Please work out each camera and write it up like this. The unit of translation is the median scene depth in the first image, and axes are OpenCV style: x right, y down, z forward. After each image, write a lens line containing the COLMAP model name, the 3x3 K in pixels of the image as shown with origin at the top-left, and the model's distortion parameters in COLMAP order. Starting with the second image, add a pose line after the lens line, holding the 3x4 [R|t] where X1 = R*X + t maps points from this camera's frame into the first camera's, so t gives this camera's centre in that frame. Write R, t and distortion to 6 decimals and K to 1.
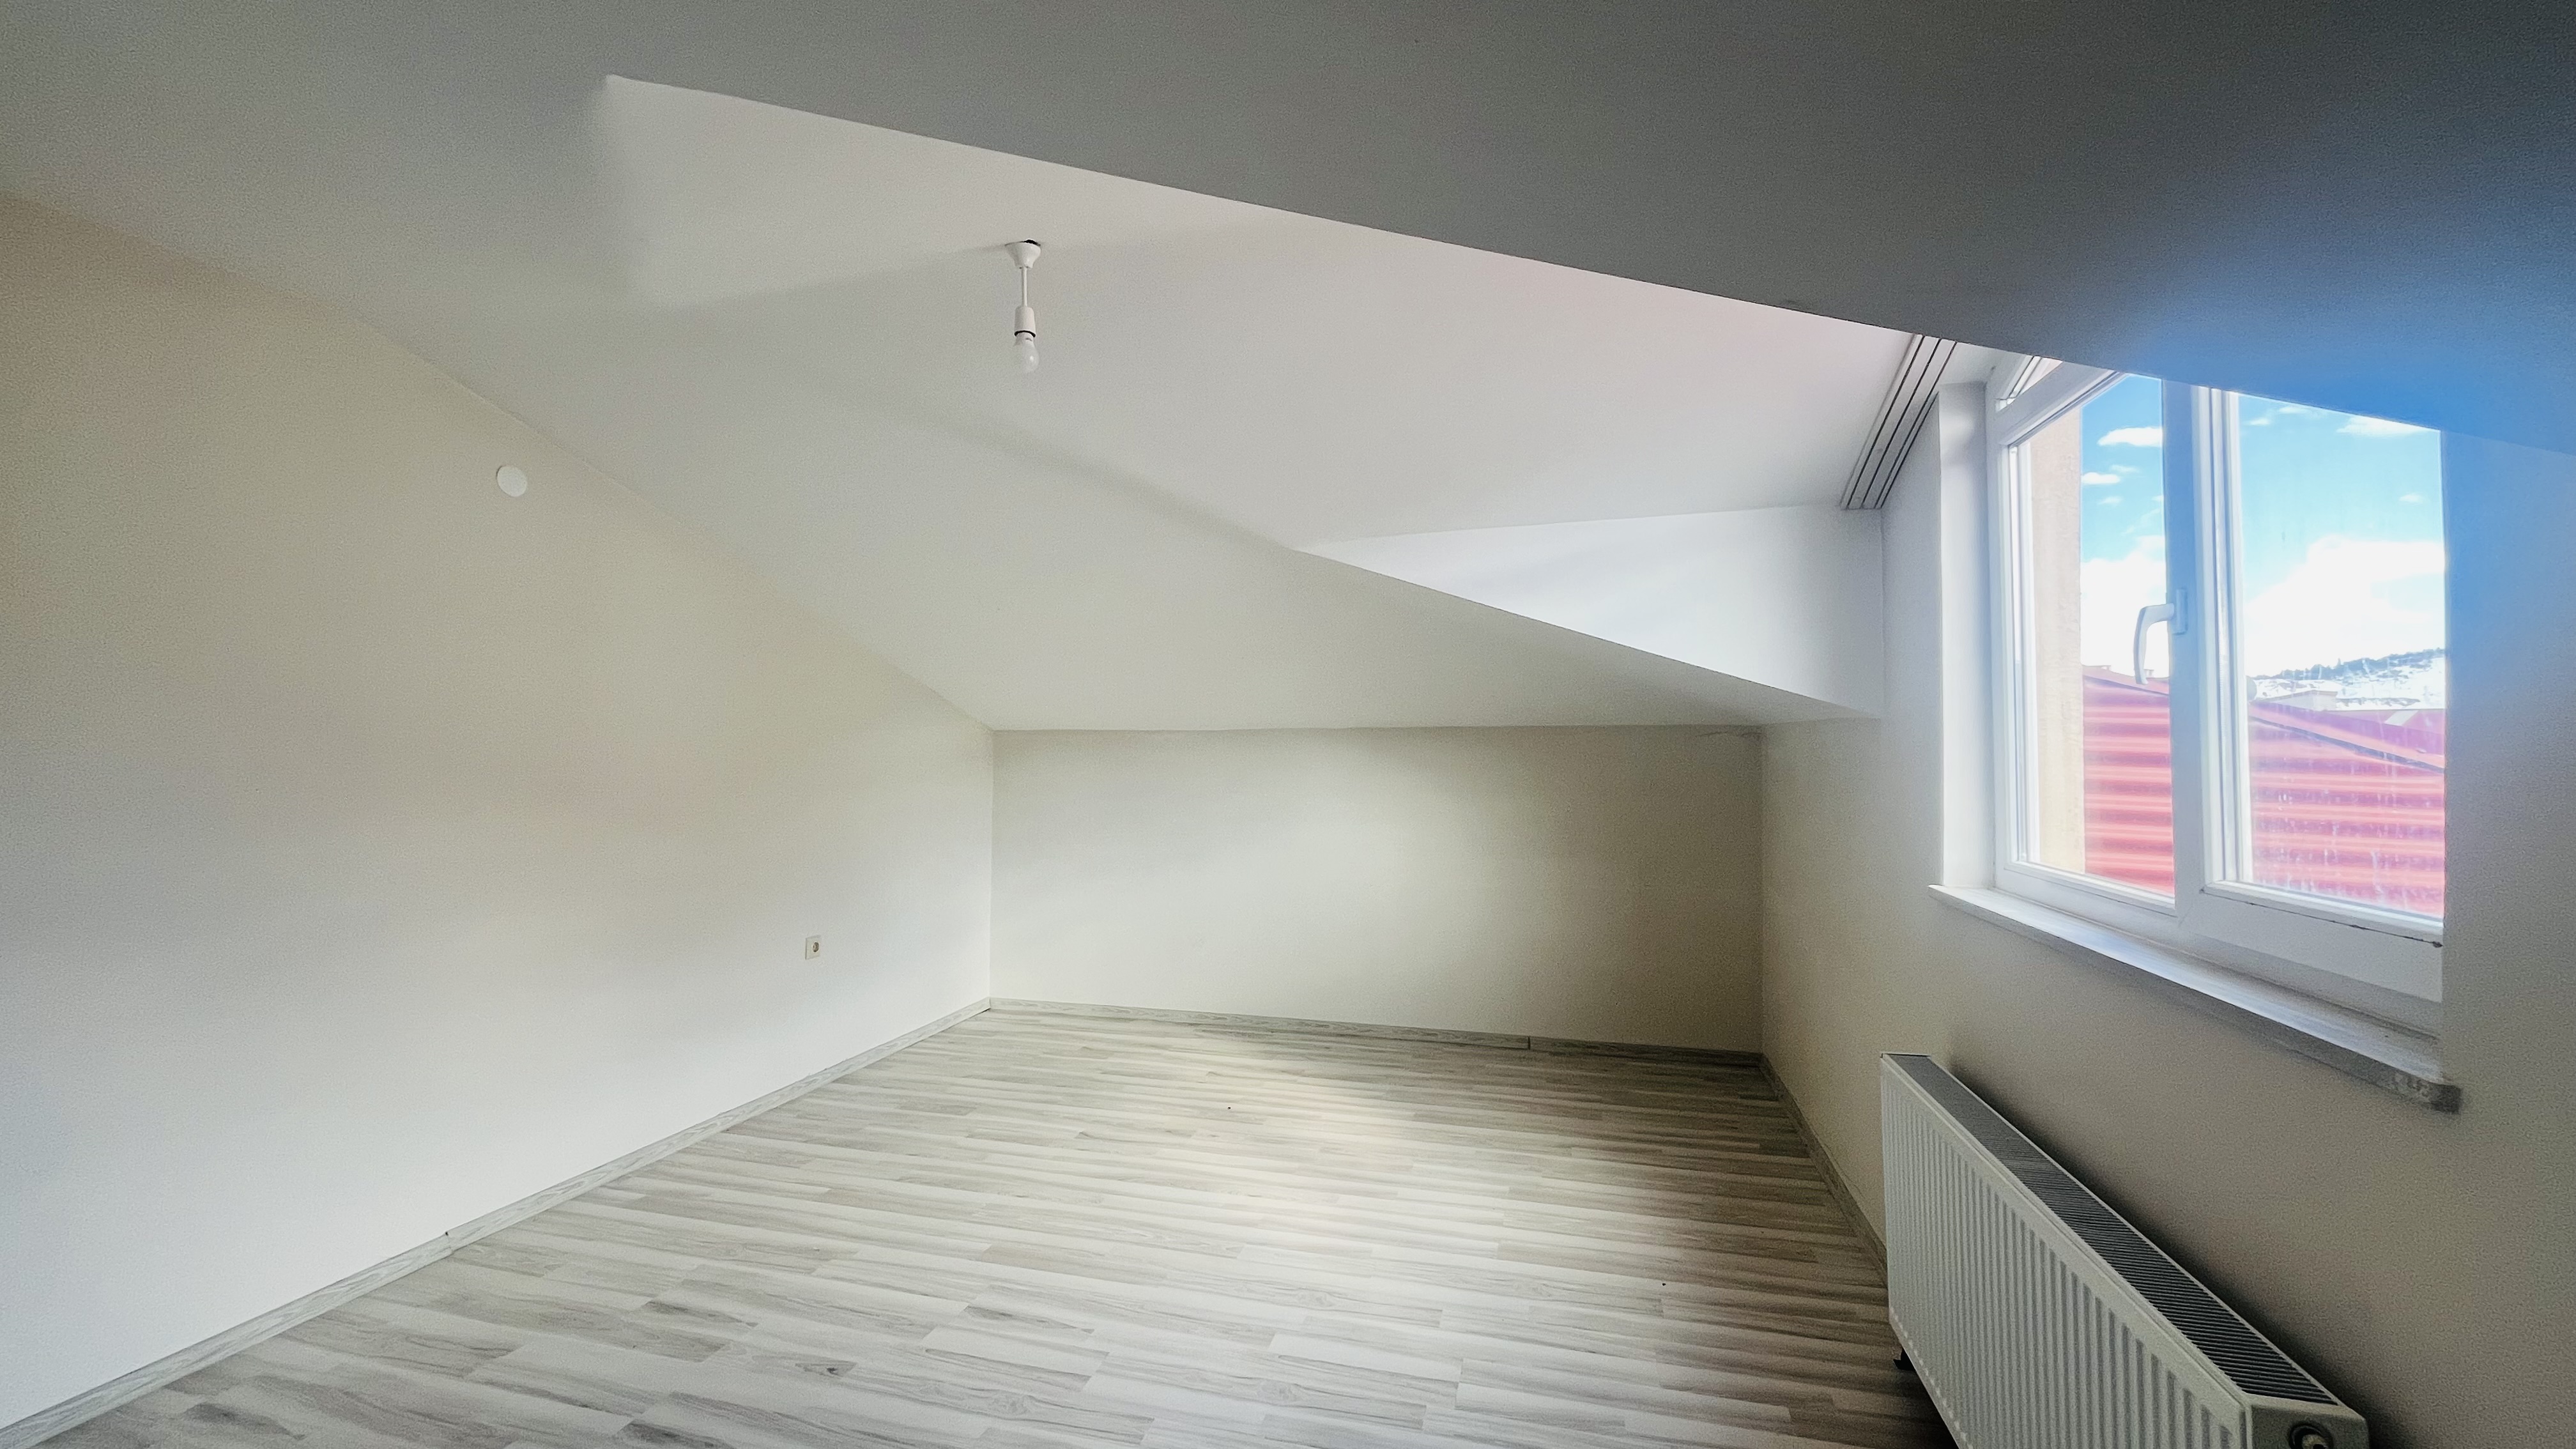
lens RADIAL K [[1035.2, 0, 1270.2], [0, 1035.2, 720.6], [0, 0, 1]] dist [-0.002235, 0.000101]
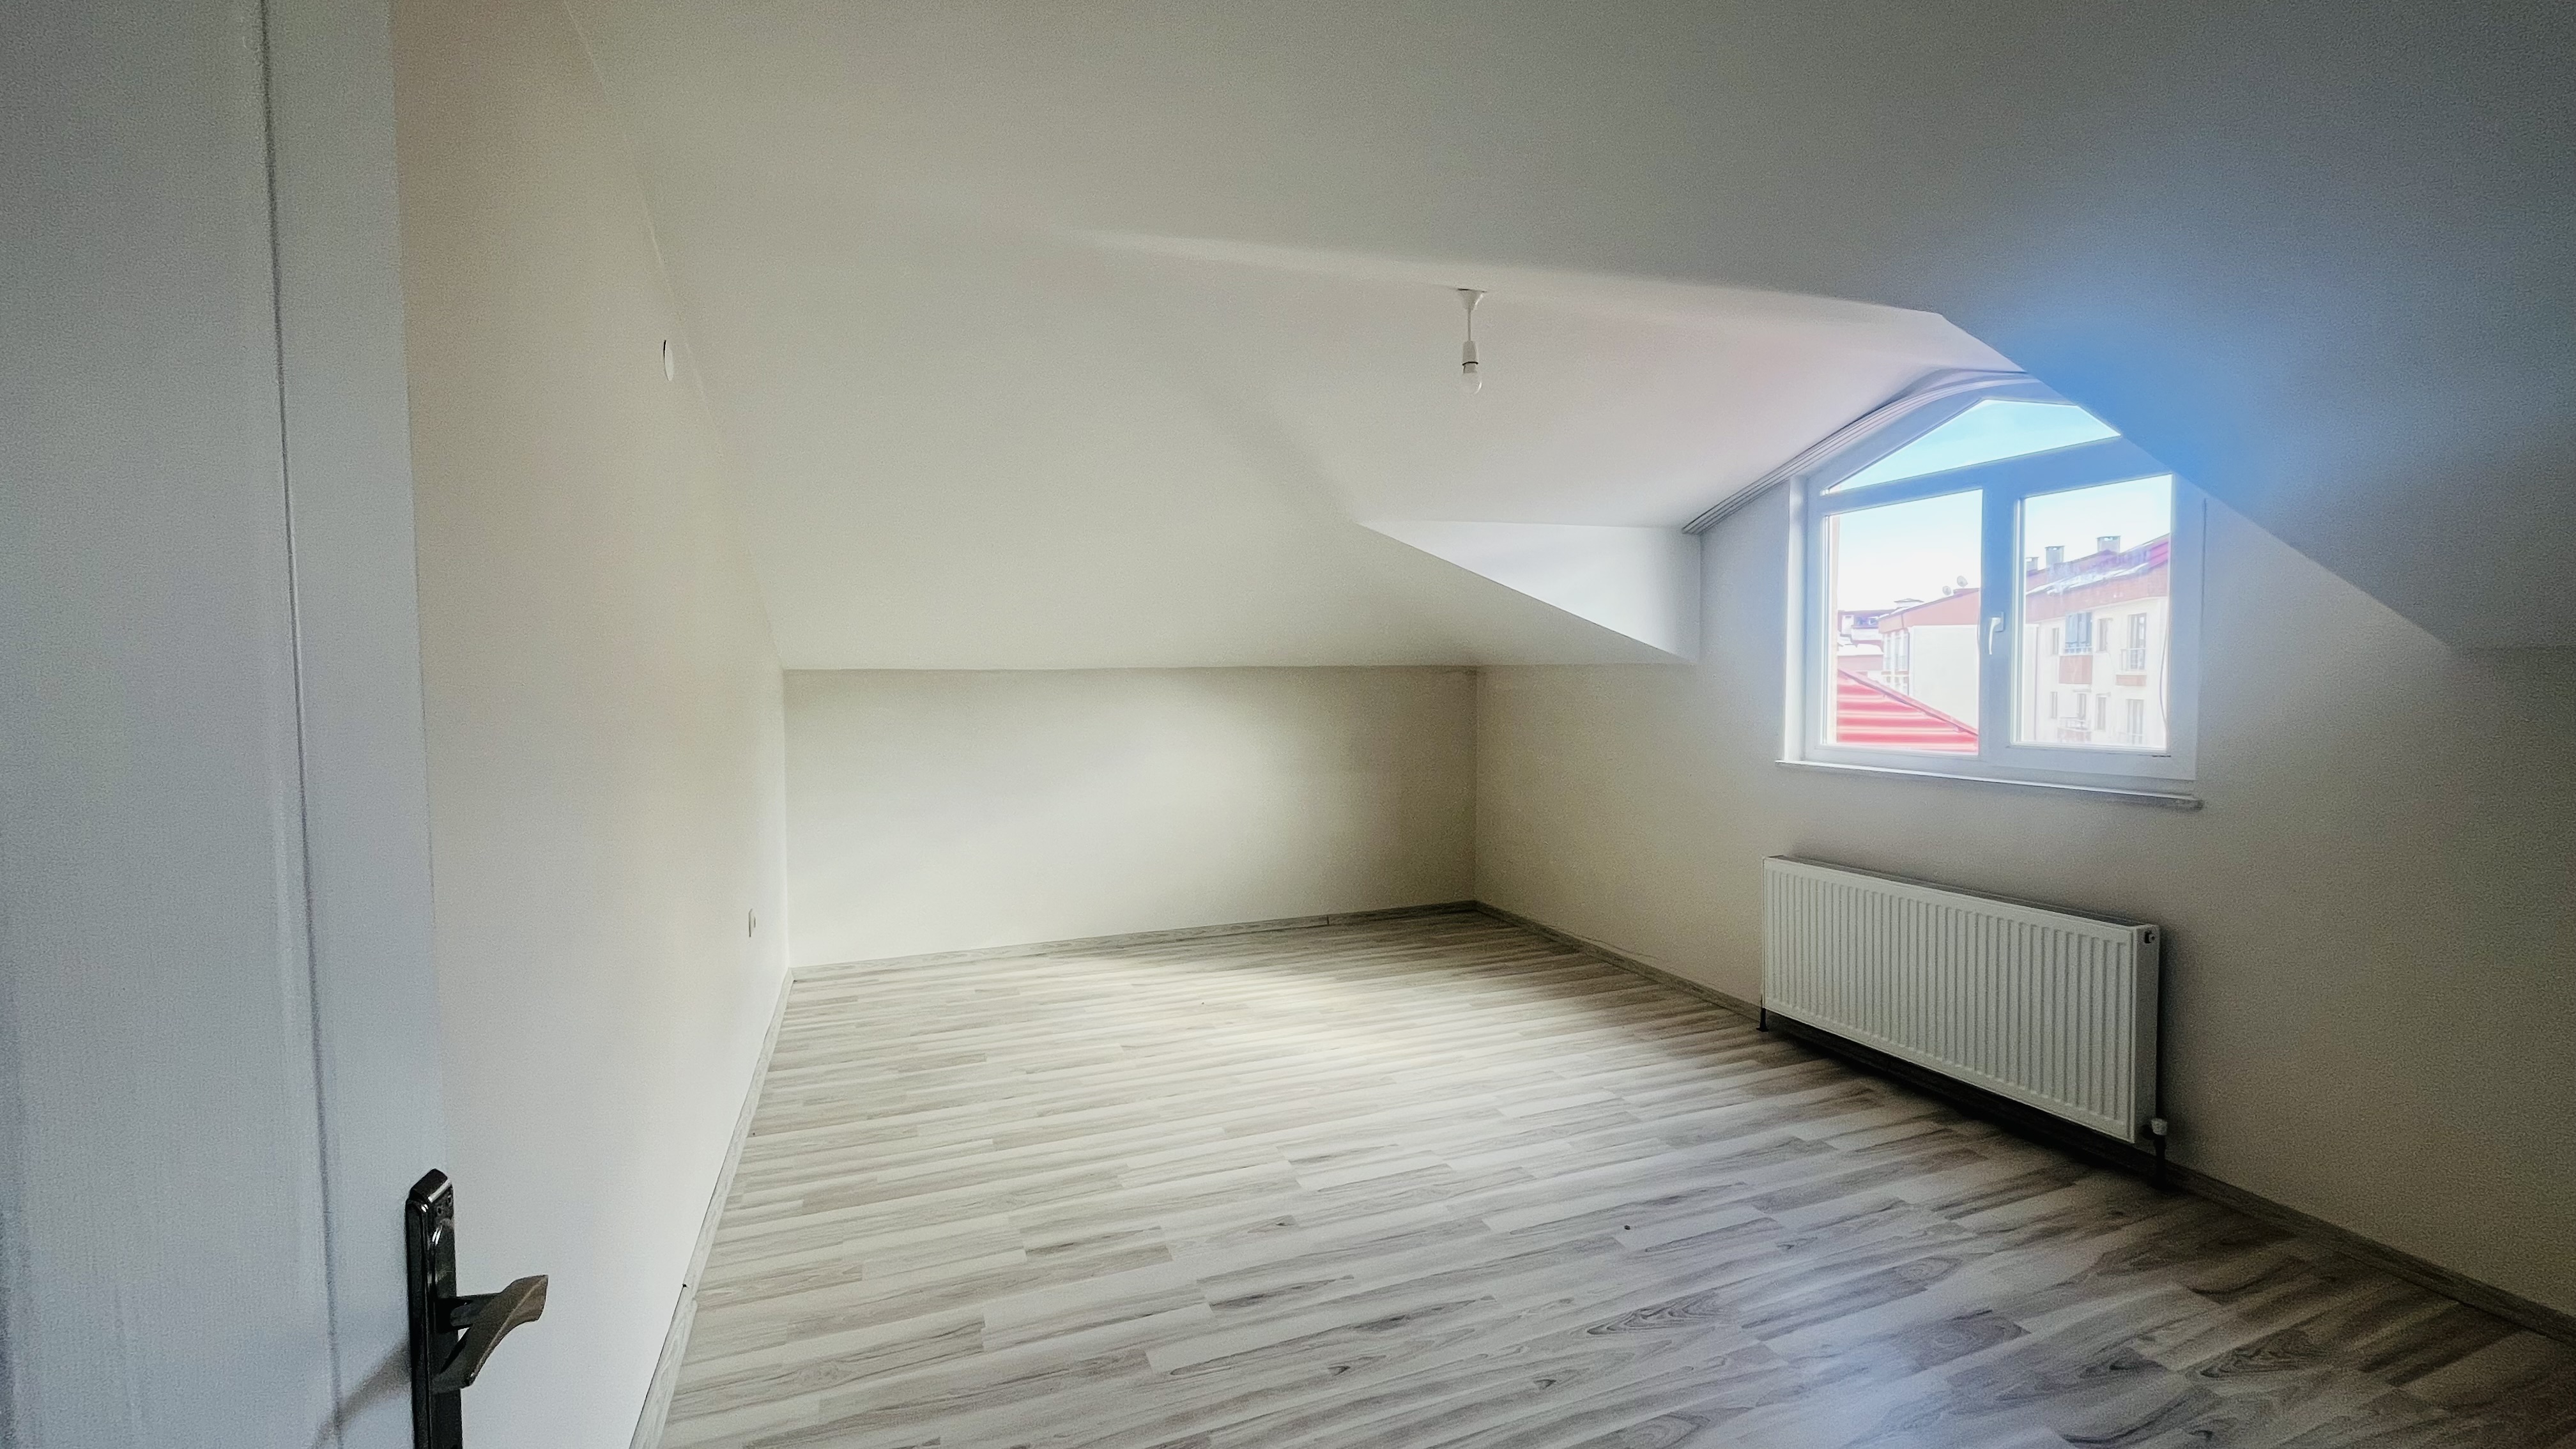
lens RADIAL K [[1035.2, 0, 1276.6], [0, 1035.2, 720.3], [0, 0, 1]] dist [-0.002235, 0.000101]
pose [[0.804210, -0.031838, 0.593491, -0.749489], [-0.006730, 0.998012, 0.062657, -0.010757], [-0.594307, -0.054384, 0.802398, 0.062518]]
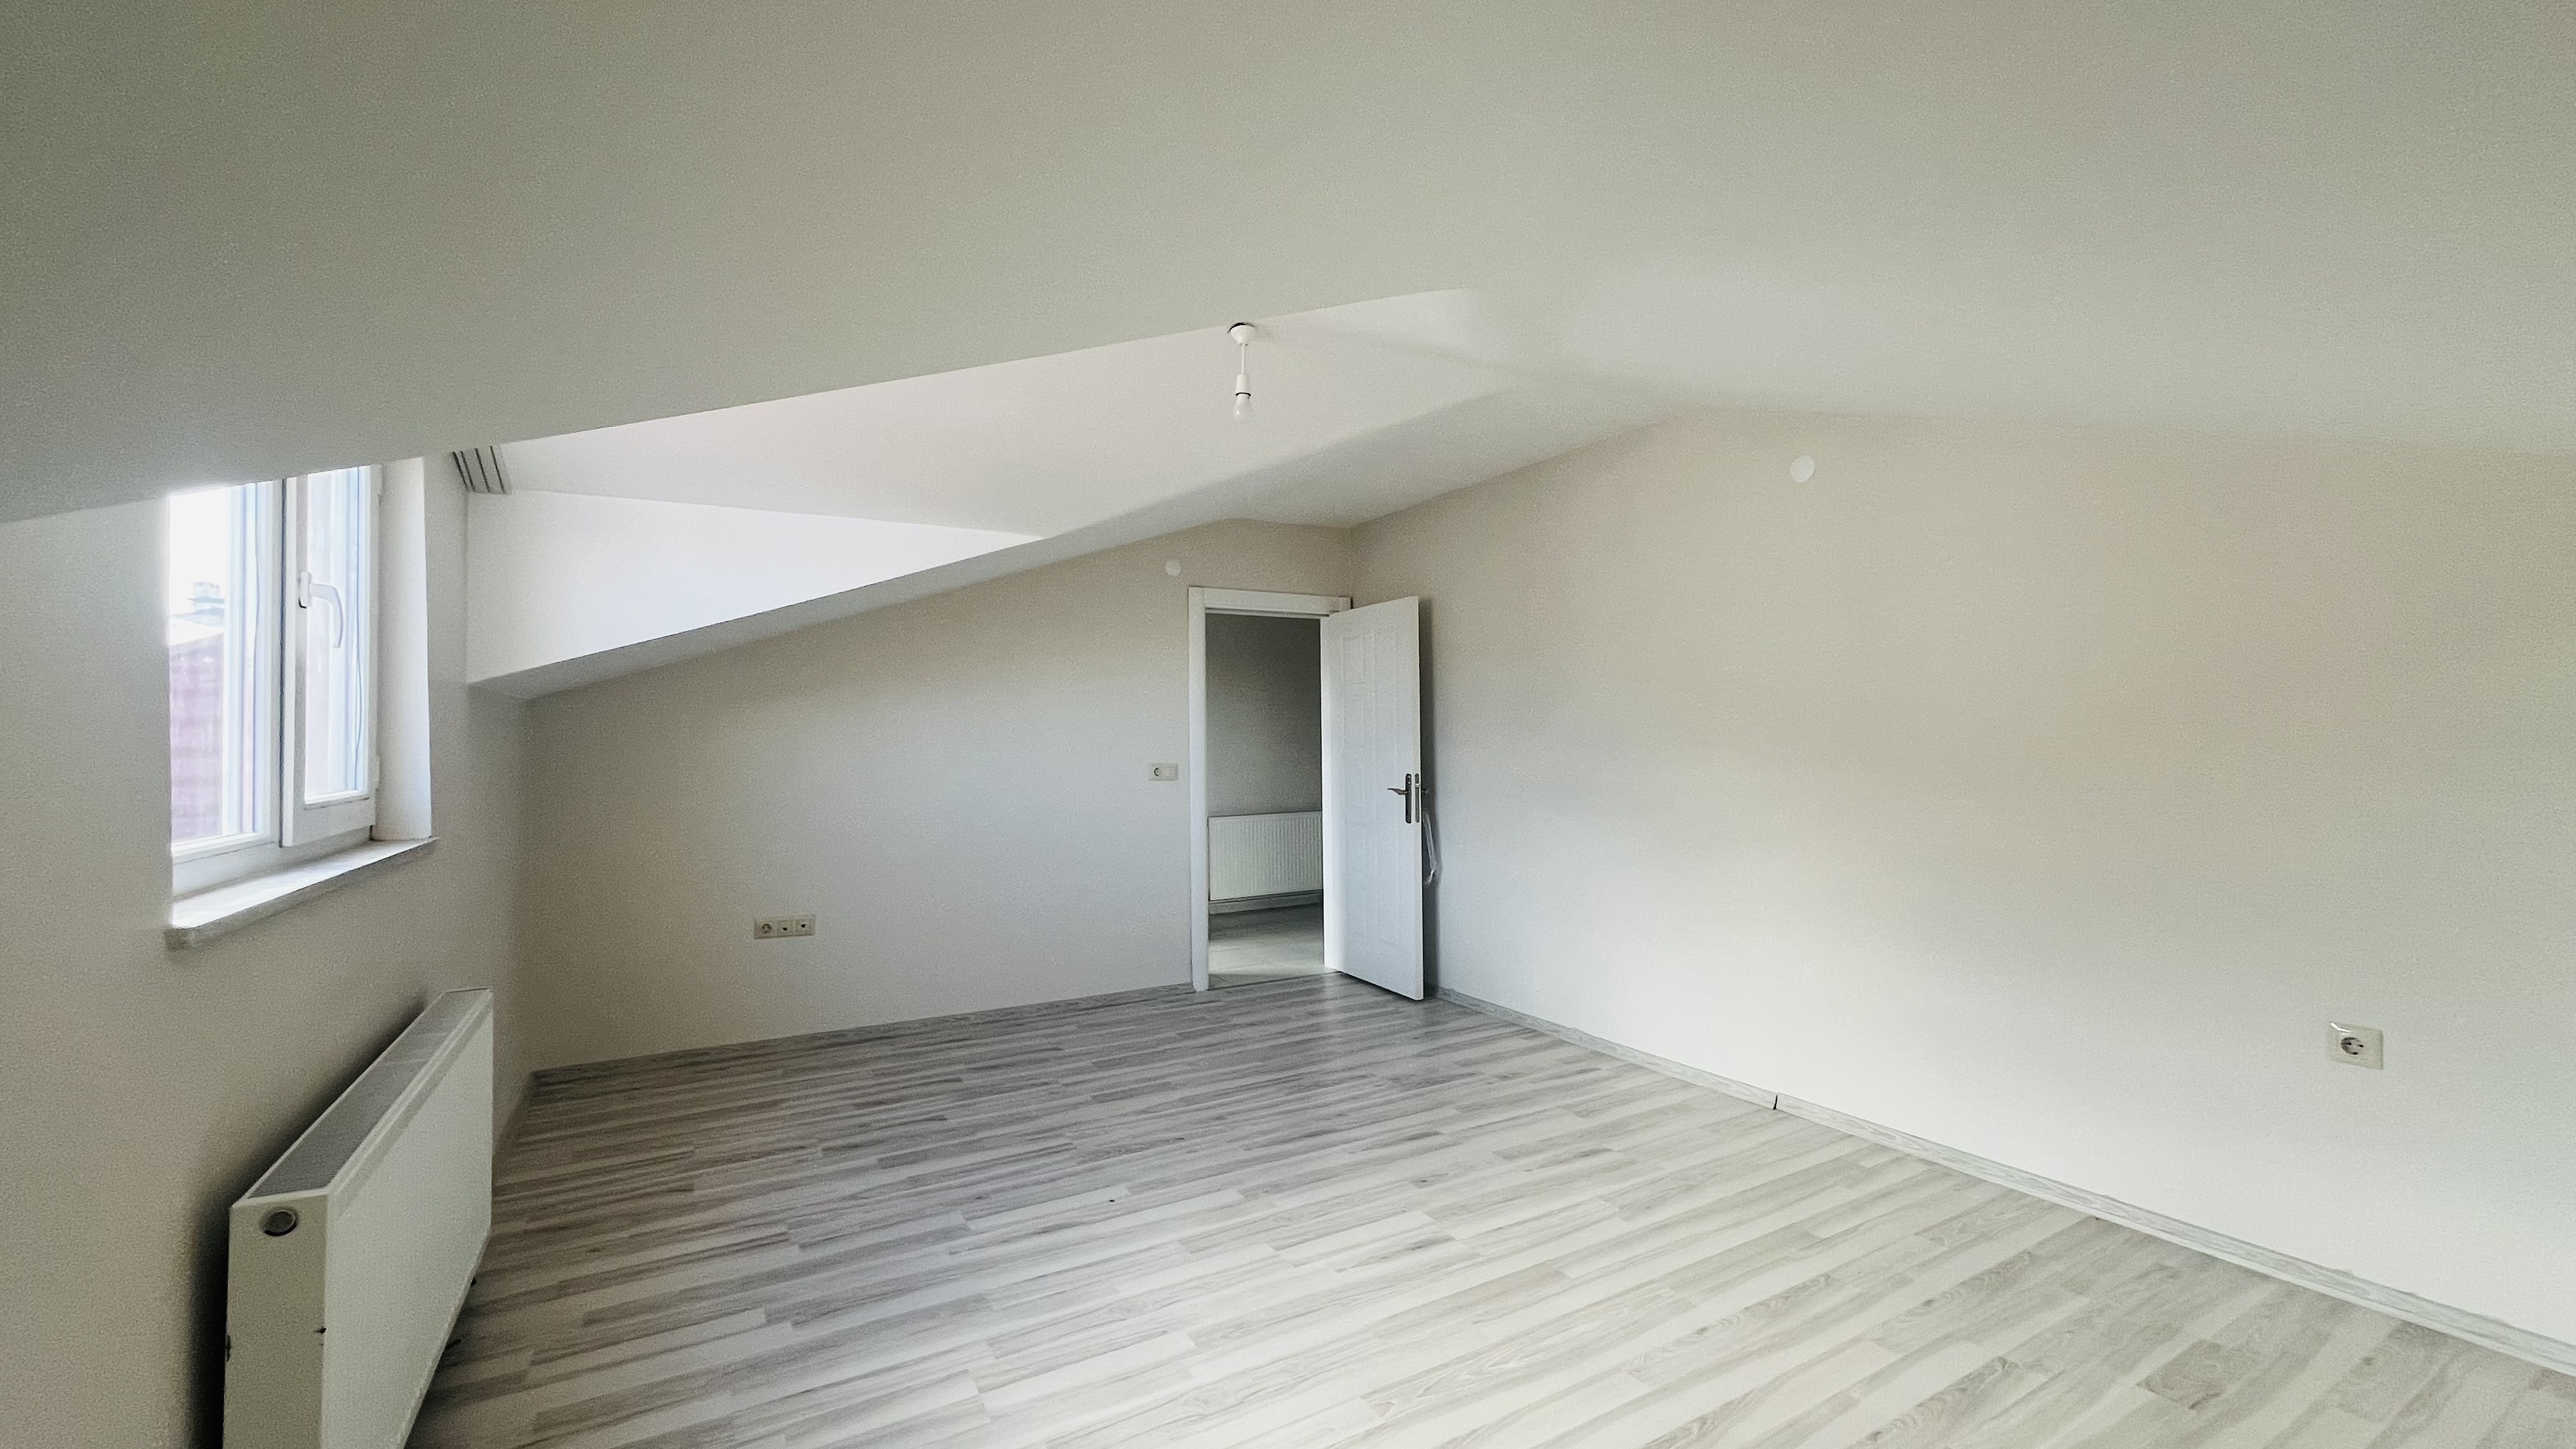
lens RADIAL K [[1035.2, 0, 1298.6], [0, 1035.2, 727.7], [0, 0, 1]] dist [-0.002235, 0.000101]
pose [[-0.688970, -0.000403, -0.724790, 0.428269], [0.030325, 0.999108, -0.029382, 0.061297], [0.724155, -0.042223, -0.688343, 1.225630]]
